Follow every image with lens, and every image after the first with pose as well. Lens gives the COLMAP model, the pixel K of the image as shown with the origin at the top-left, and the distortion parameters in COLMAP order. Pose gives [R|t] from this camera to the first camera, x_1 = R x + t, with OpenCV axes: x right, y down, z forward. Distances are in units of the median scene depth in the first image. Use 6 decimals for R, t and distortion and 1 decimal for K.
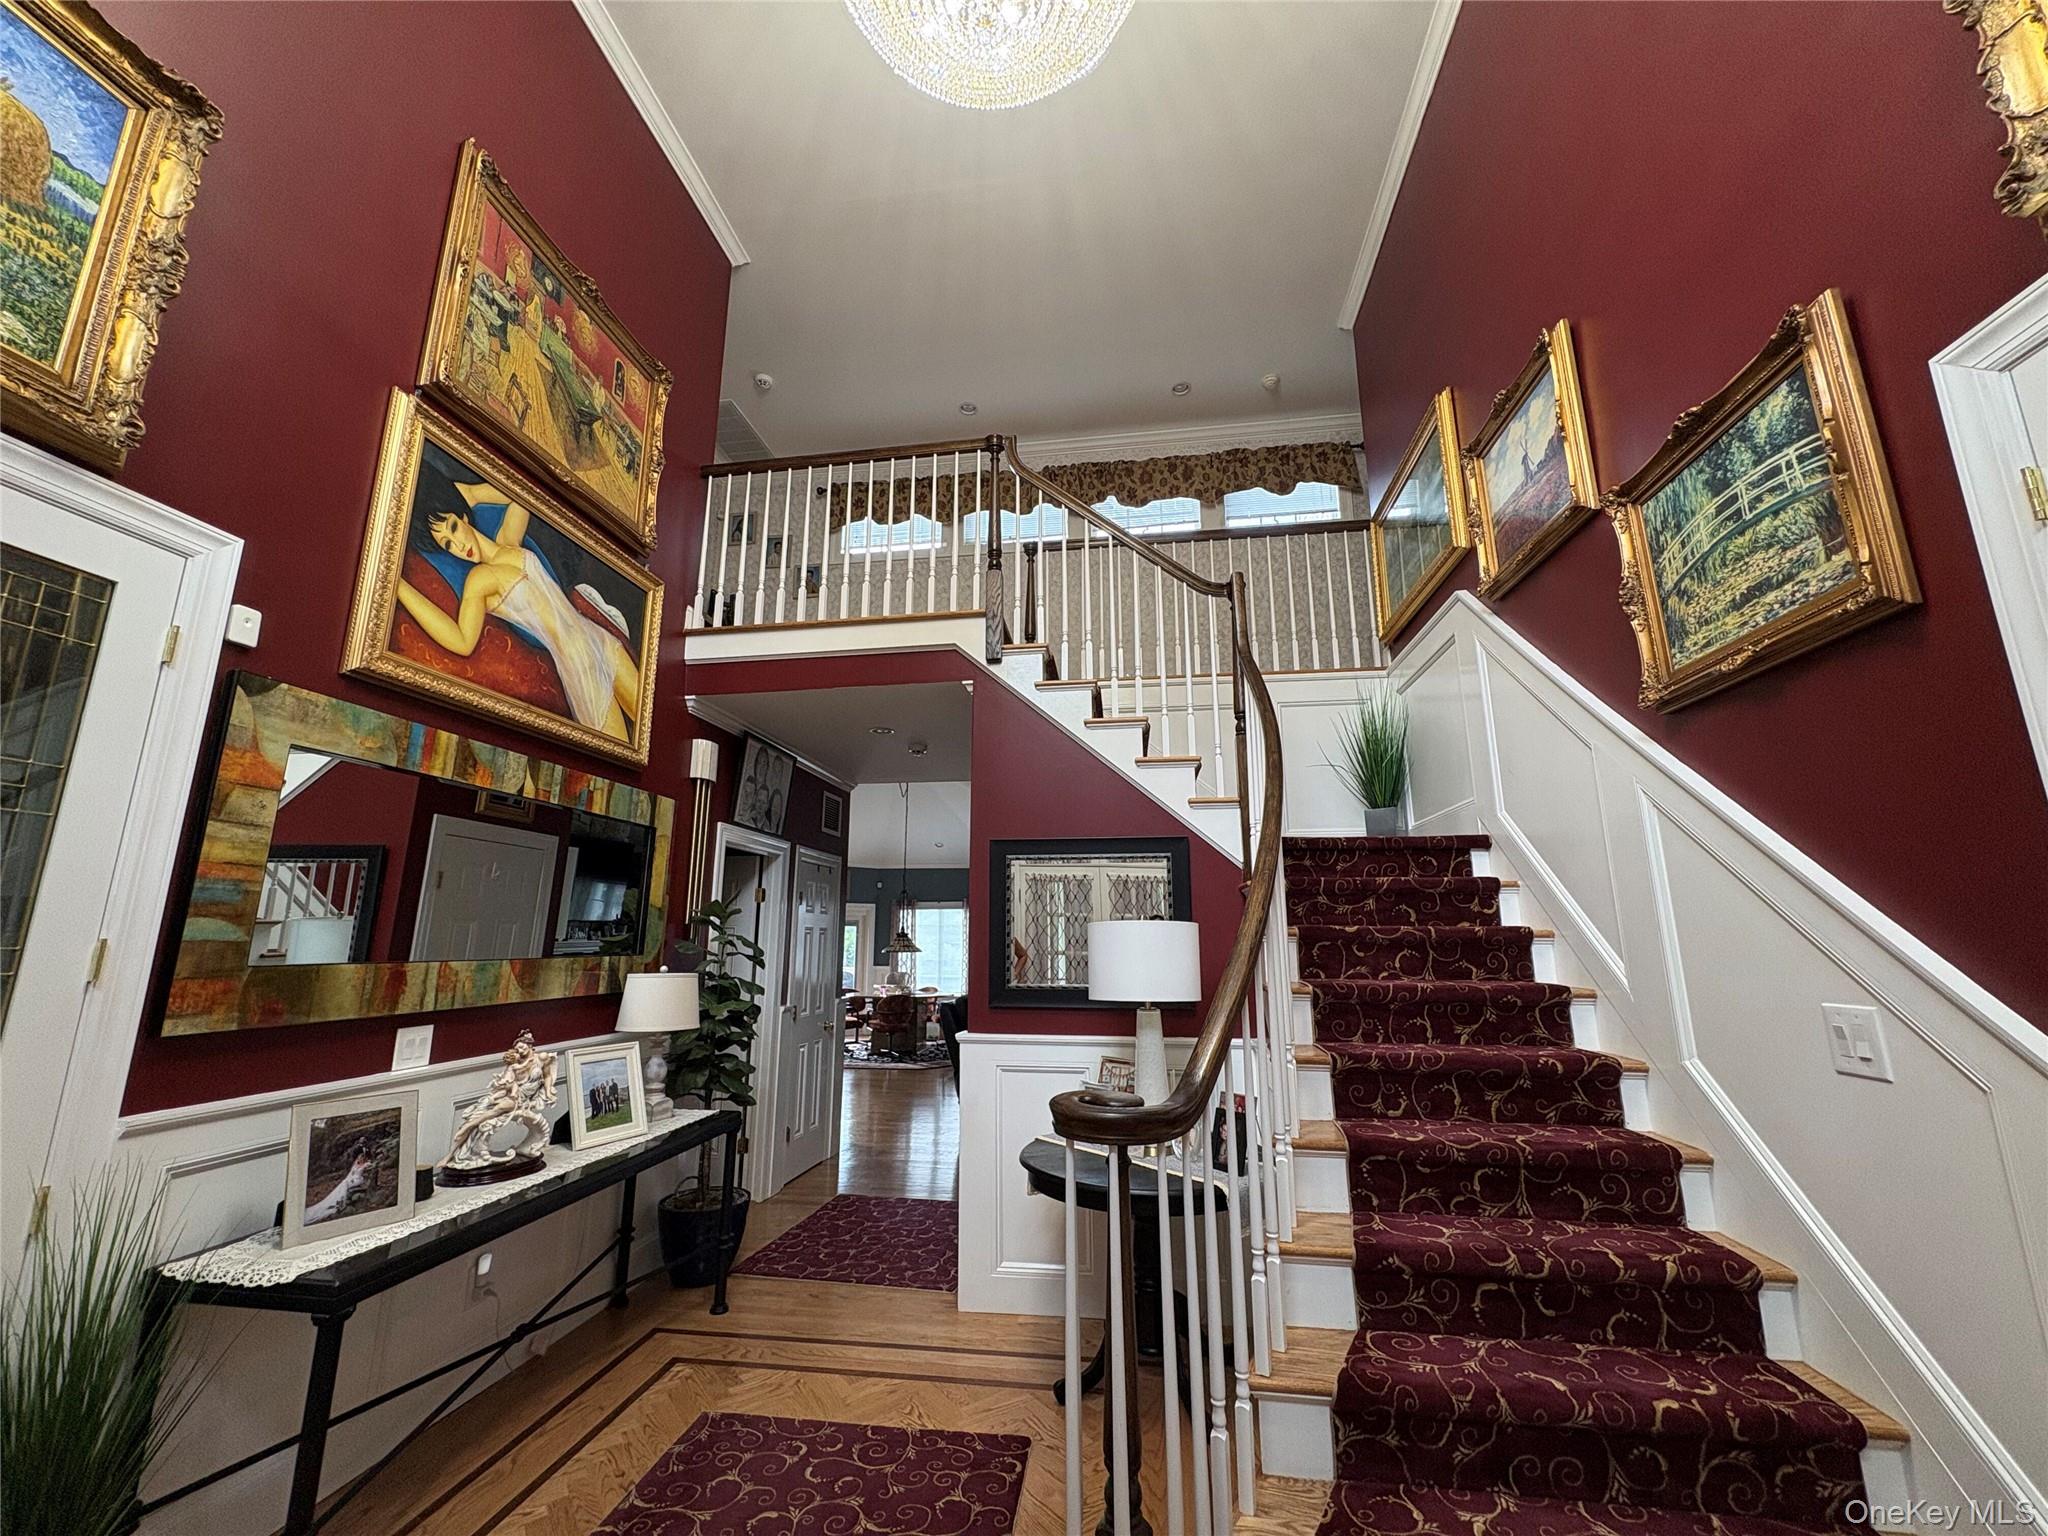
lens RADIAL K [[810.7, 0, 1025.2], [0, 810.7, 767.0], [0, 0, 1]] dist [-0.000905, 0.000160]
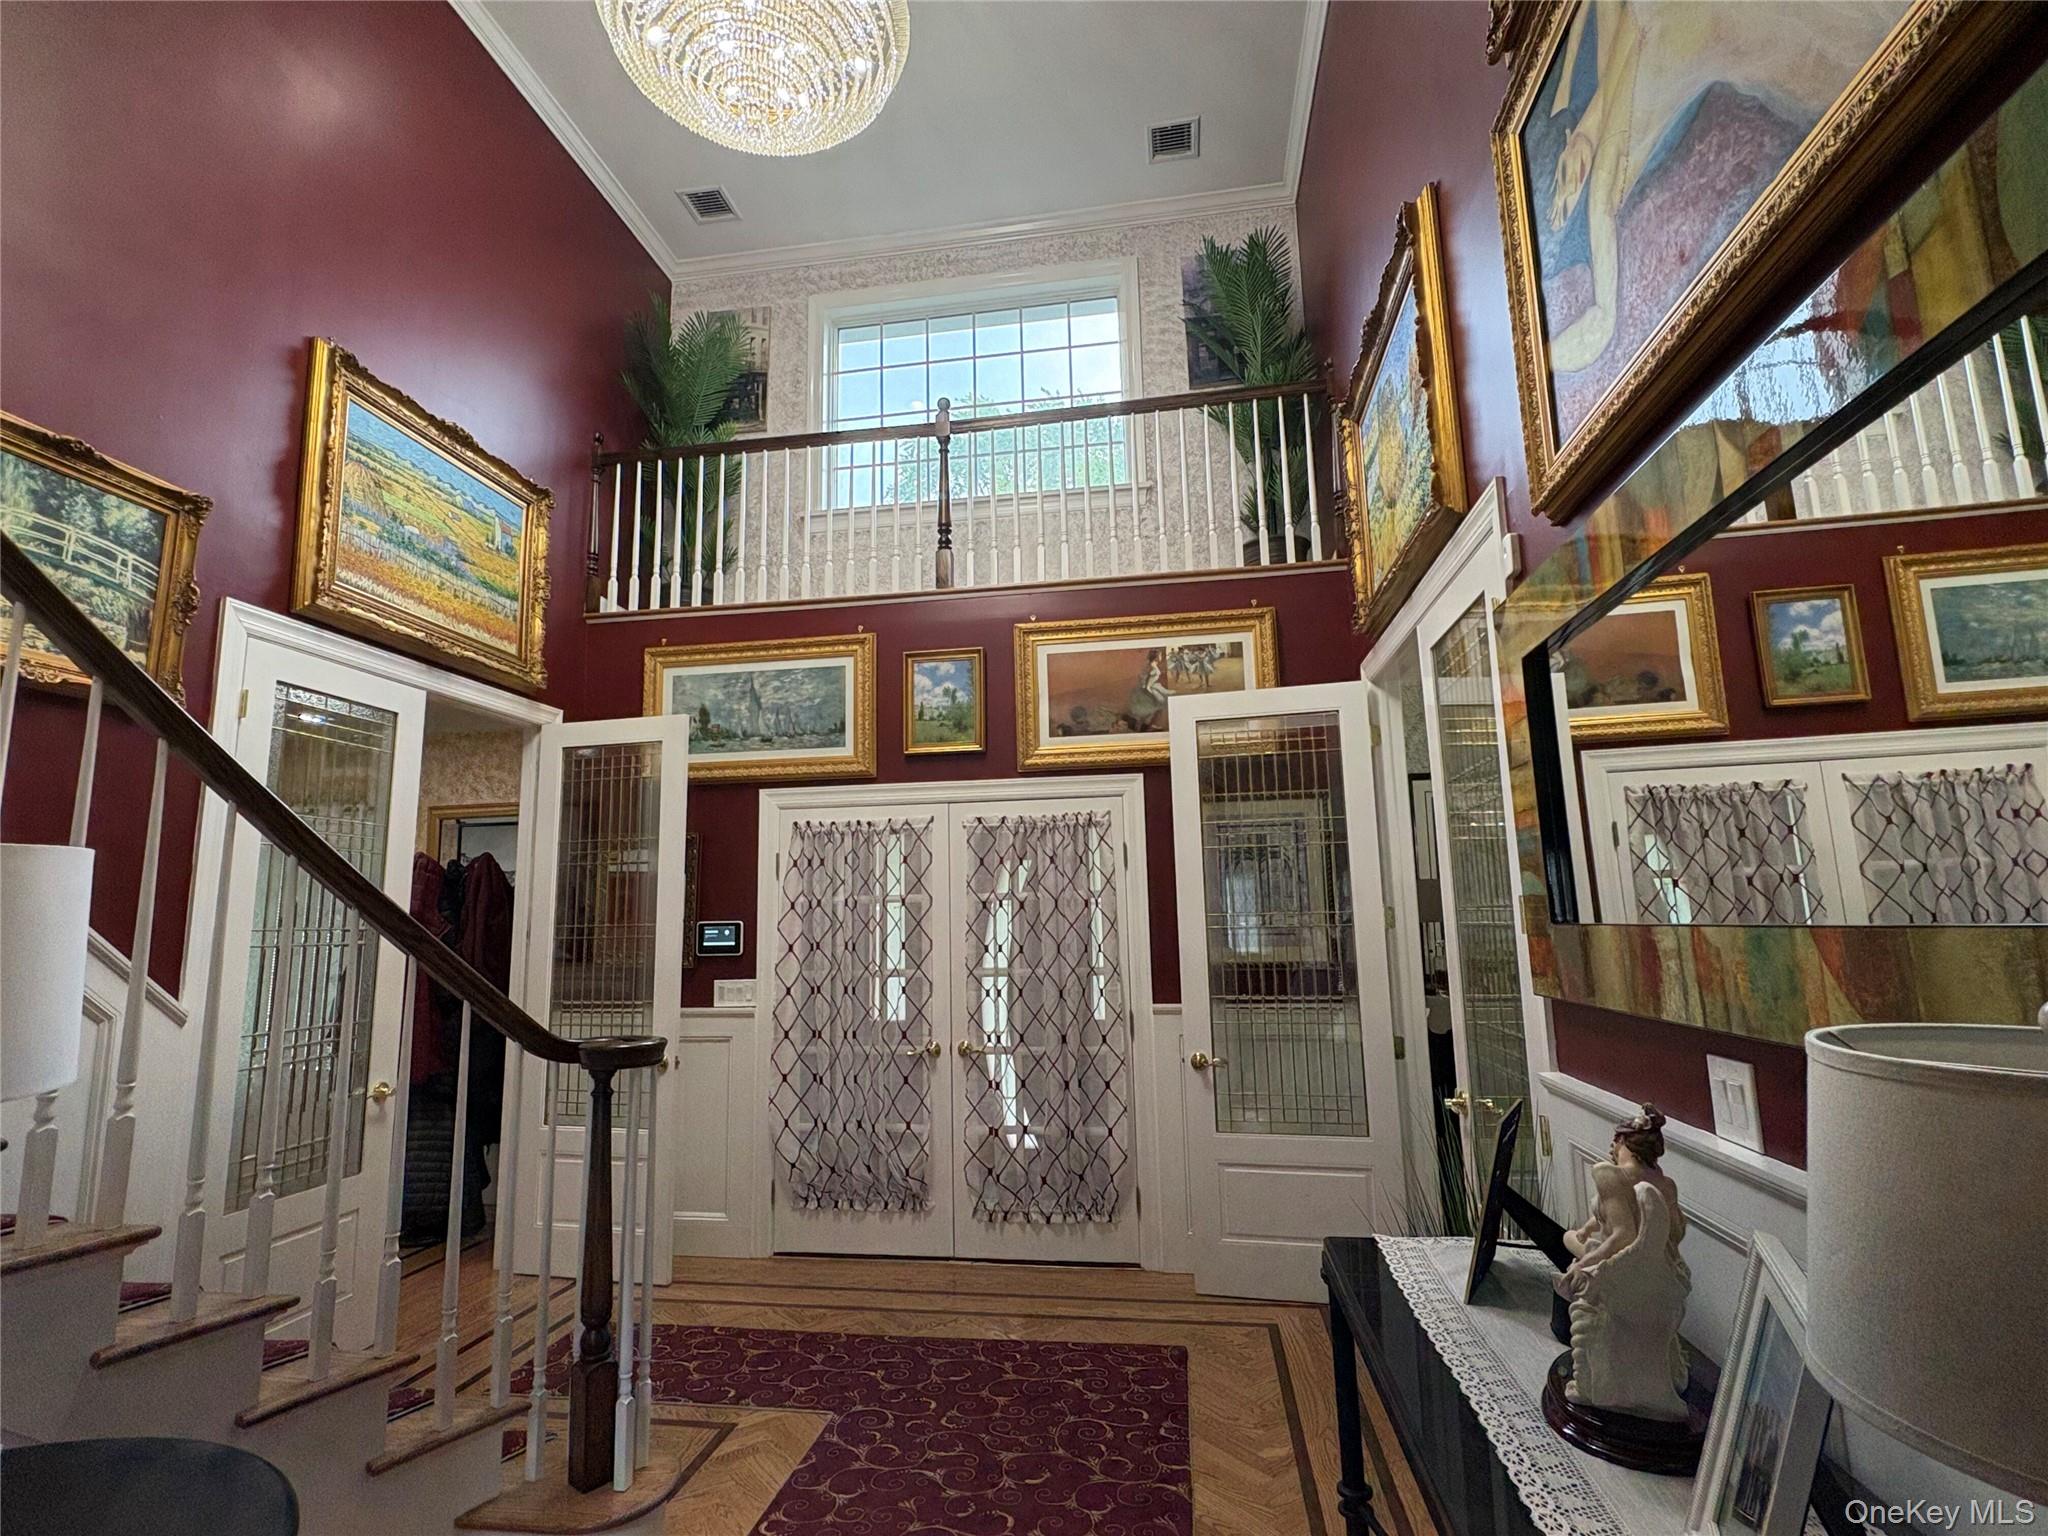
lens RADIAL K [[996.3, 0, 1018.8], [0, 996.3, 767.4], [0, 0, 1]] dist [0.001286, -0.000048]
pose [[-0.999669, 0.025148, 0.005346, -0.428890], [0.021526, 0.932387, -0.360821, 0.476551], [-0.014059, -0.360587, -0.932620, 2.089715]]
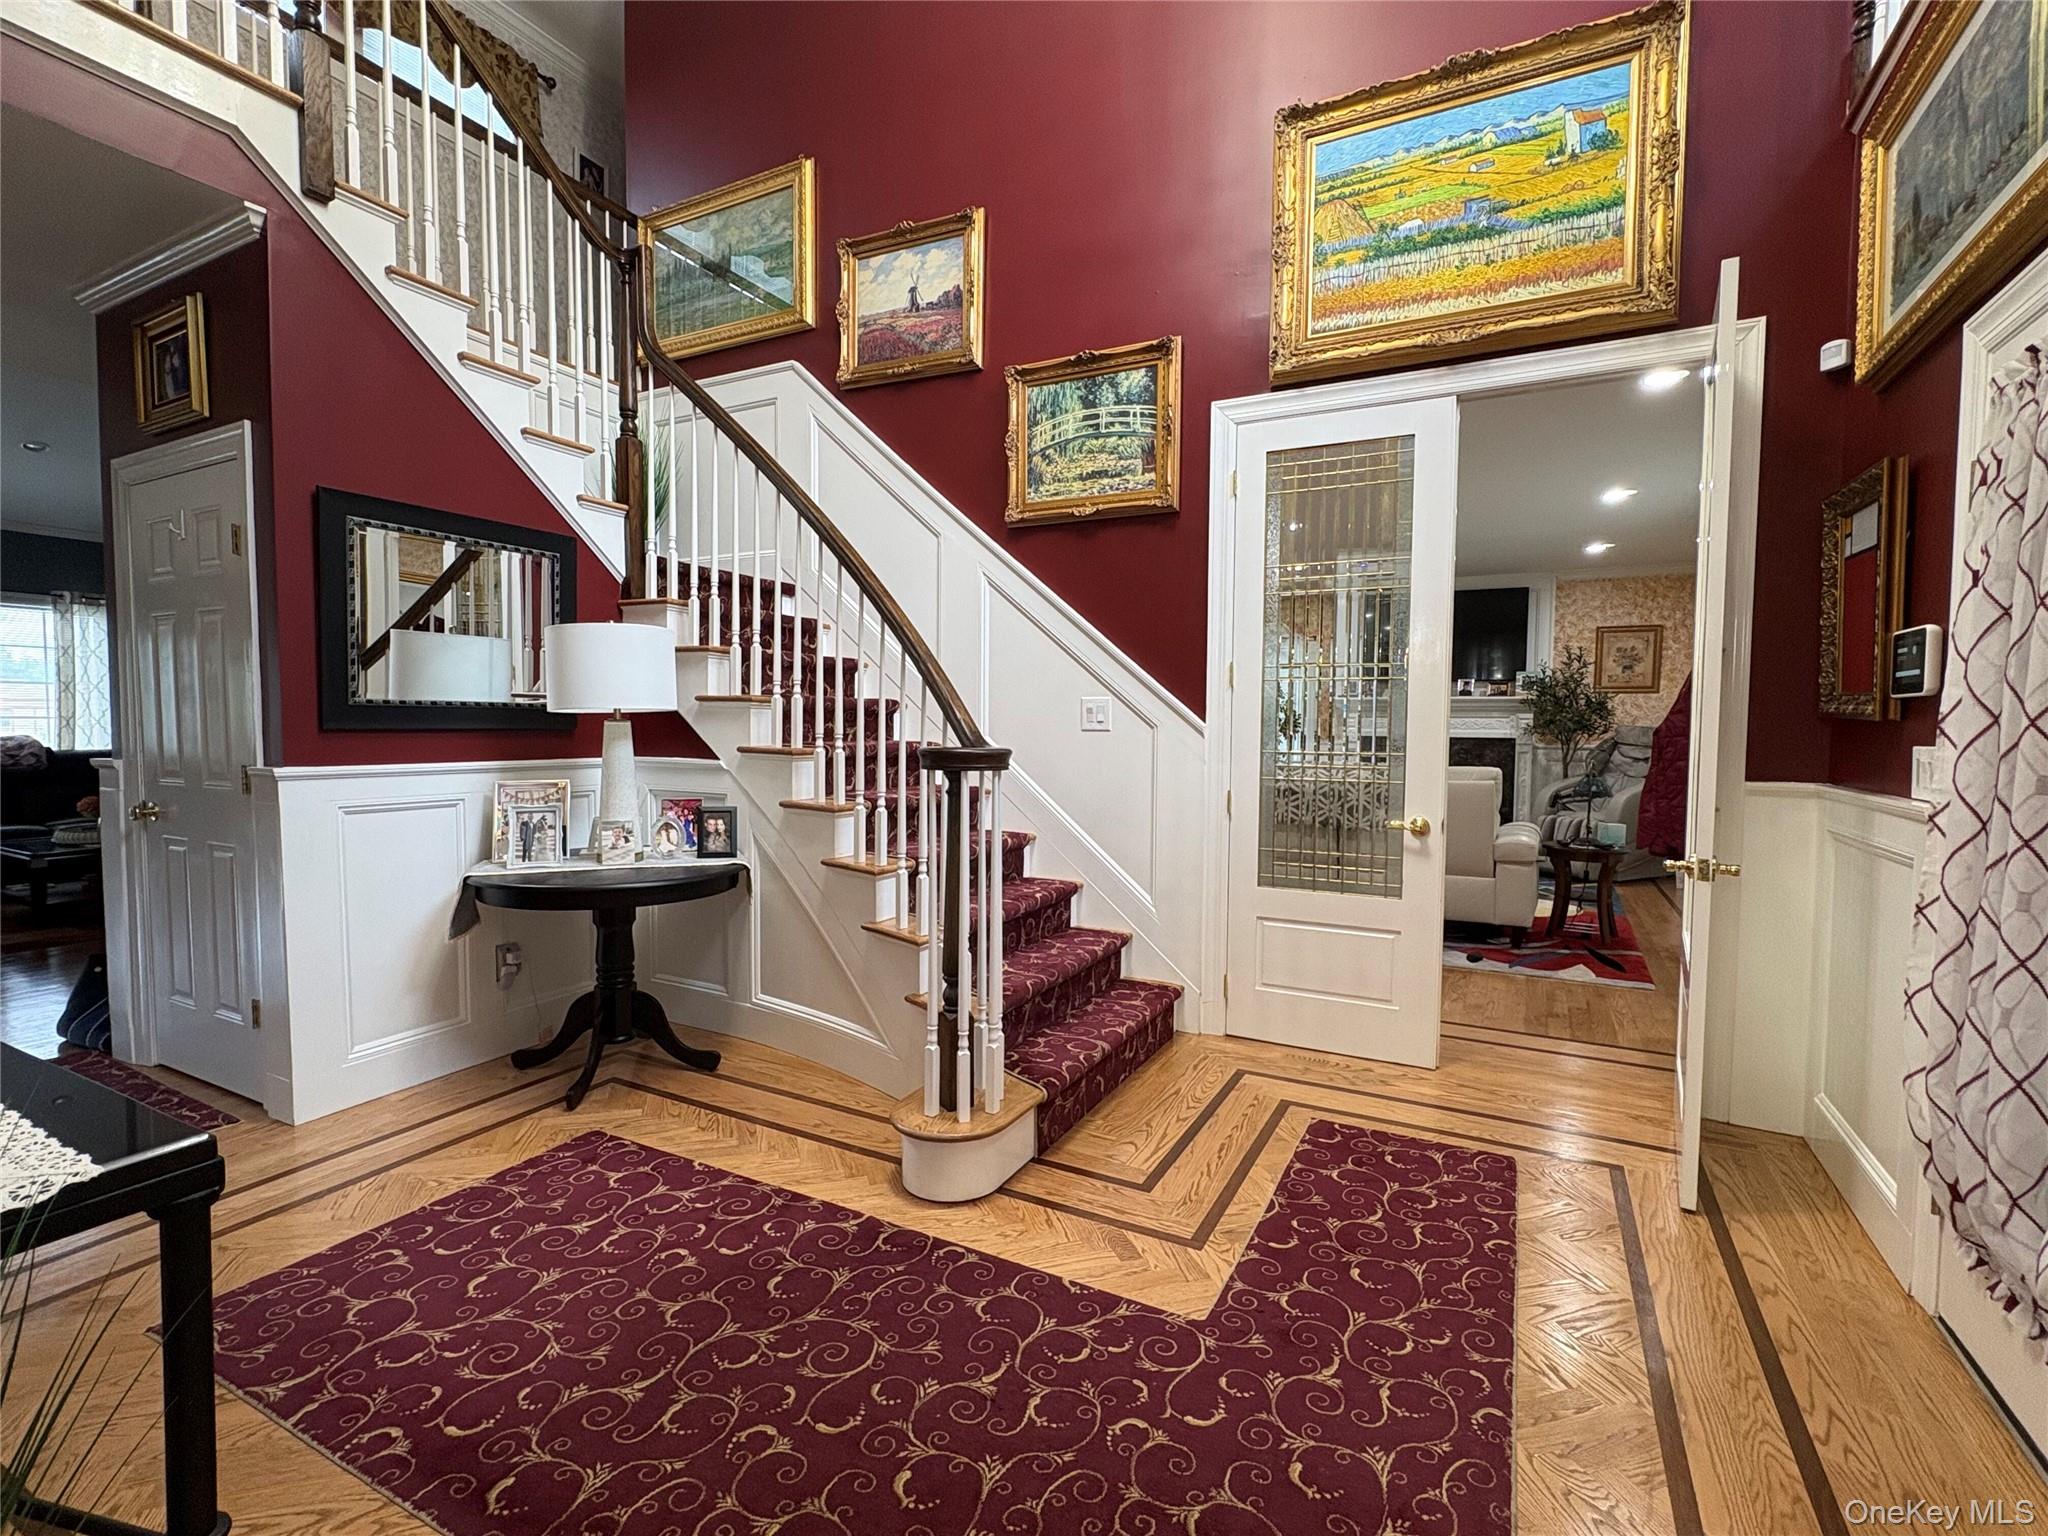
lens RADIAL K [[954.5, 0, 1017.5], [0, 954.5, 766.0], [0, 0, 1]] dist [0.003874, 0.000606]
pose [[0.335014, -0.042204, 0.941267, -1.113970], [-0.208248, 0.970974, 0.117655, 0.187109], [-0.918912, -0.235433, 0.316501, 0.322922]]
